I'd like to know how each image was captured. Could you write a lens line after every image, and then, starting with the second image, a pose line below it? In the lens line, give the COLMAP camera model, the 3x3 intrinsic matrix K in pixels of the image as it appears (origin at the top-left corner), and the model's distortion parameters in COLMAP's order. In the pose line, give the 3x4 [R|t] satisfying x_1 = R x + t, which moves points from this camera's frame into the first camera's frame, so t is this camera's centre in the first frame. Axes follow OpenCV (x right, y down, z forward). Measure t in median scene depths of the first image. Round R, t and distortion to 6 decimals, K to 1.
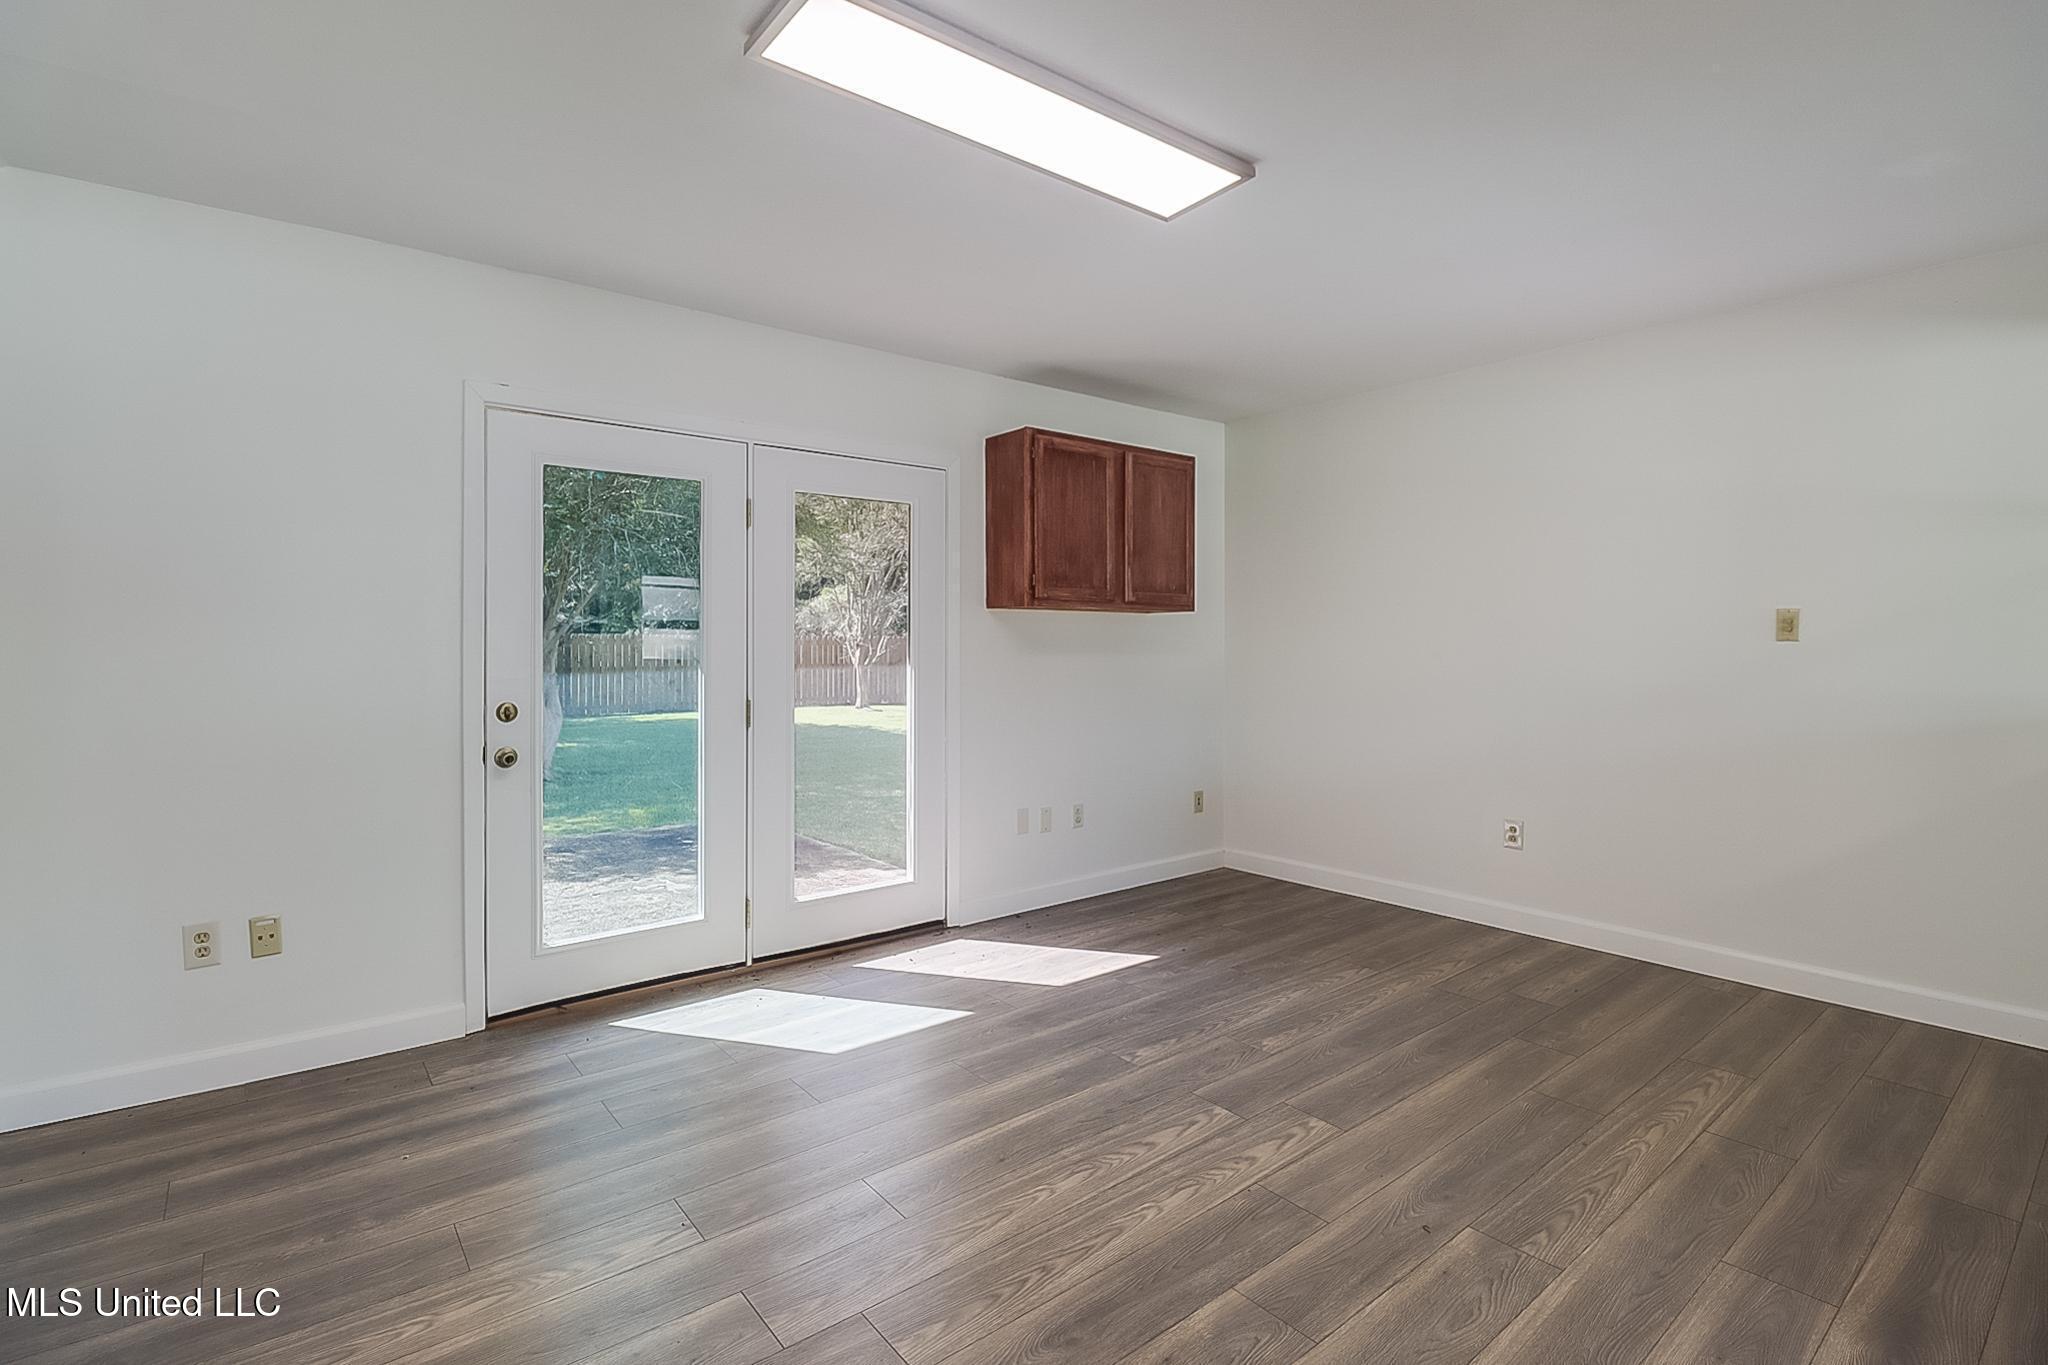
lens RADIAL K [[957.4, 0, 1002.3], [0, 957.4, 653.5], [0, 0, 1]] dist [0.016118, -0.026909]
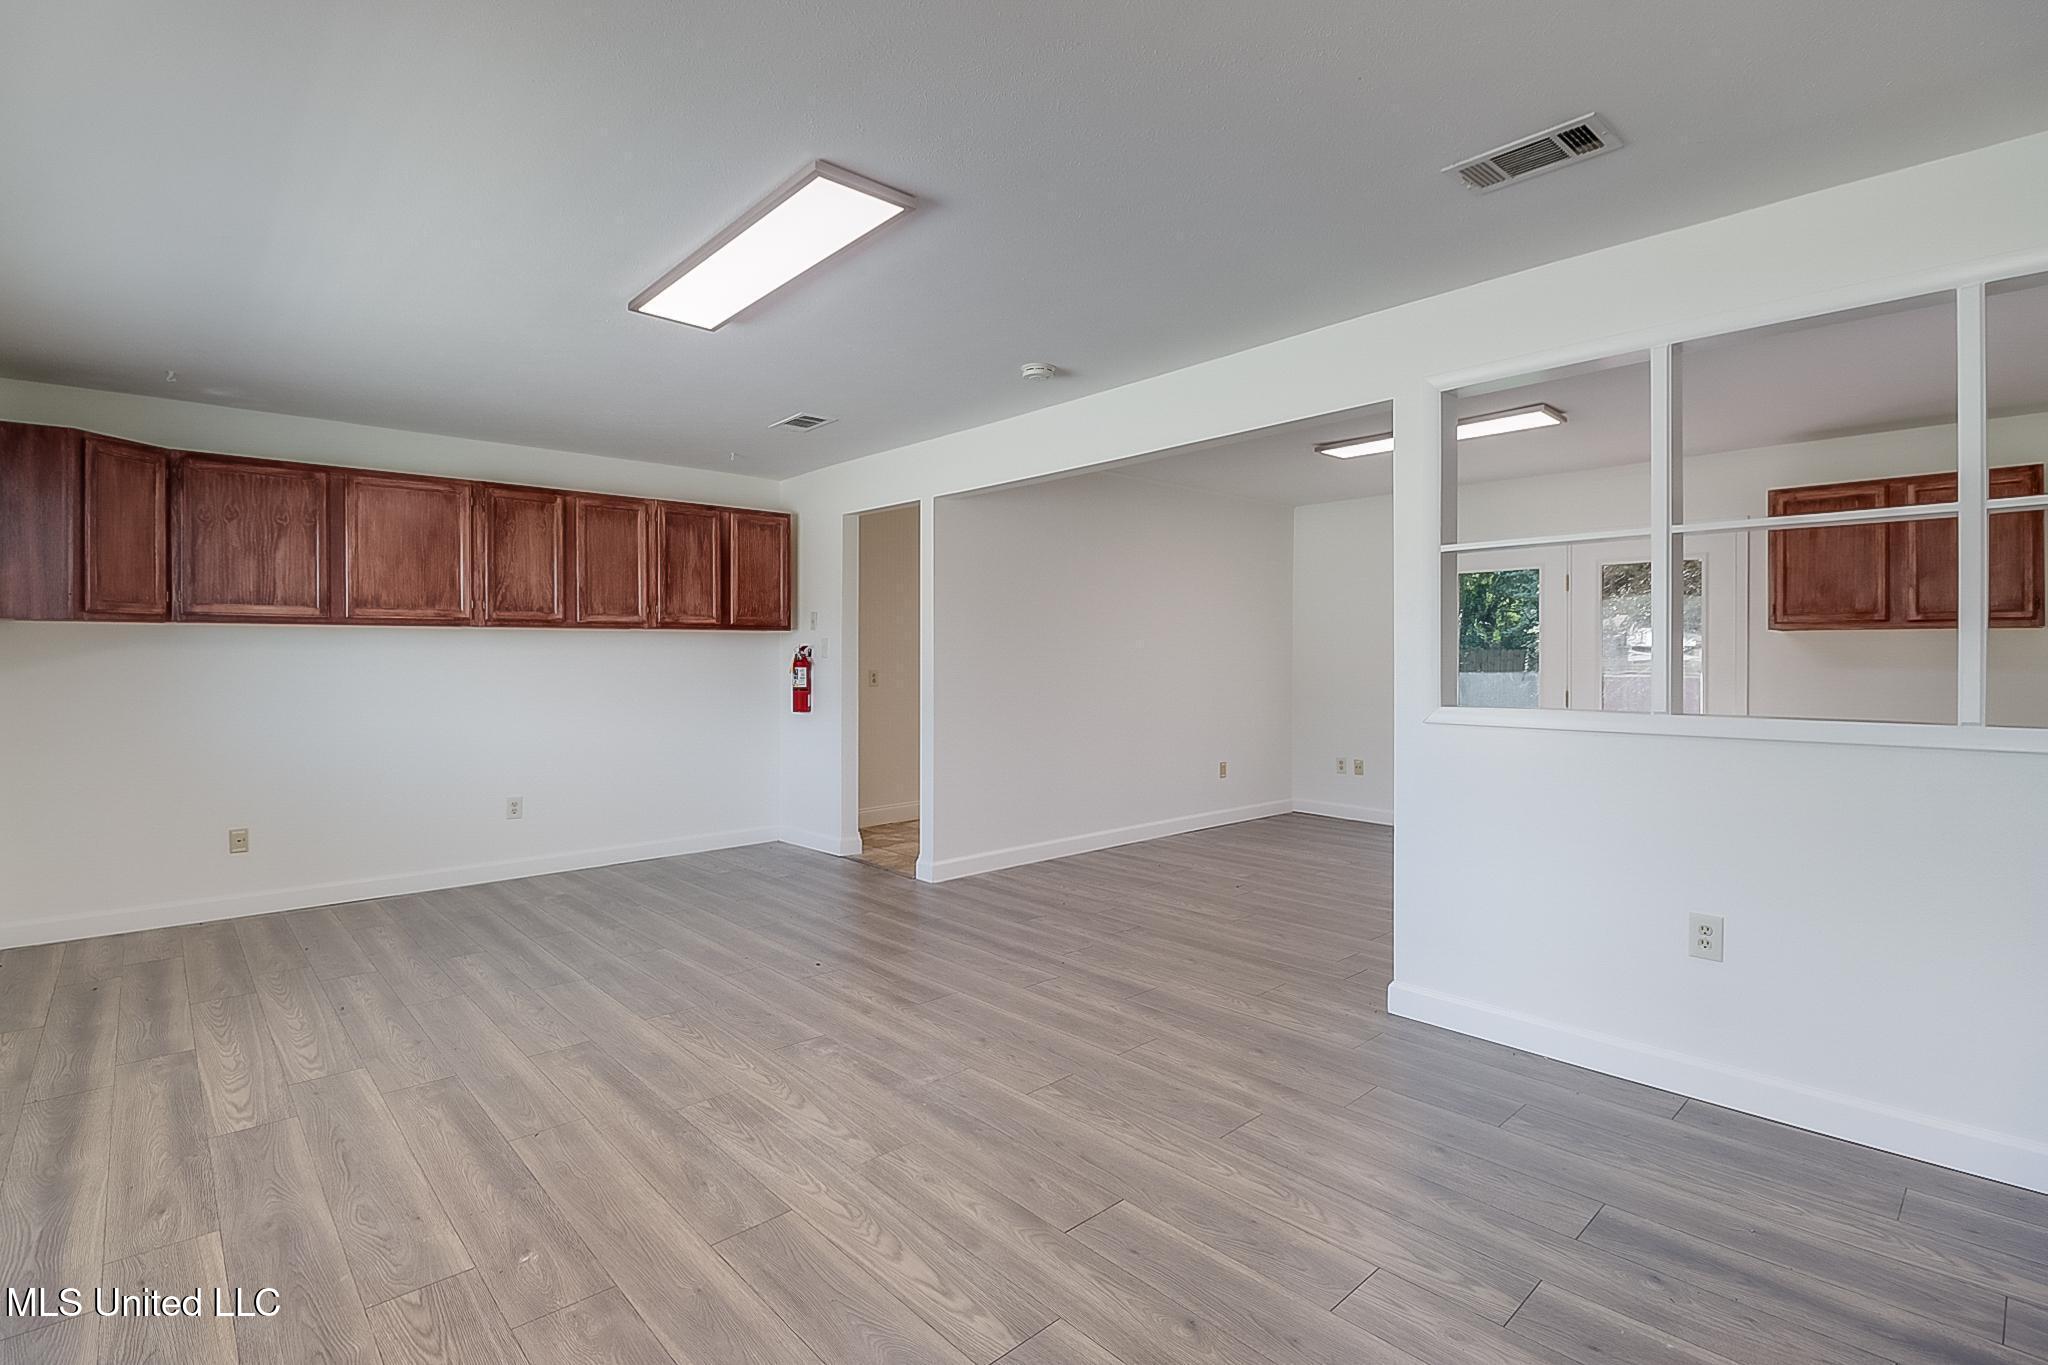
lens RADIAL K [[991.4, 0, 997.7], [0, 991.4, 657.8], [0, 0, 1]] dist [-0.016275, -0.008208]
pose [[0.063053, 0.005601, -0.997994, 1.264118], [-0.014306, 0.999887, 0.004708, -0.003143], [0.997908, 0.013981, 0.063126, -0.114906]]
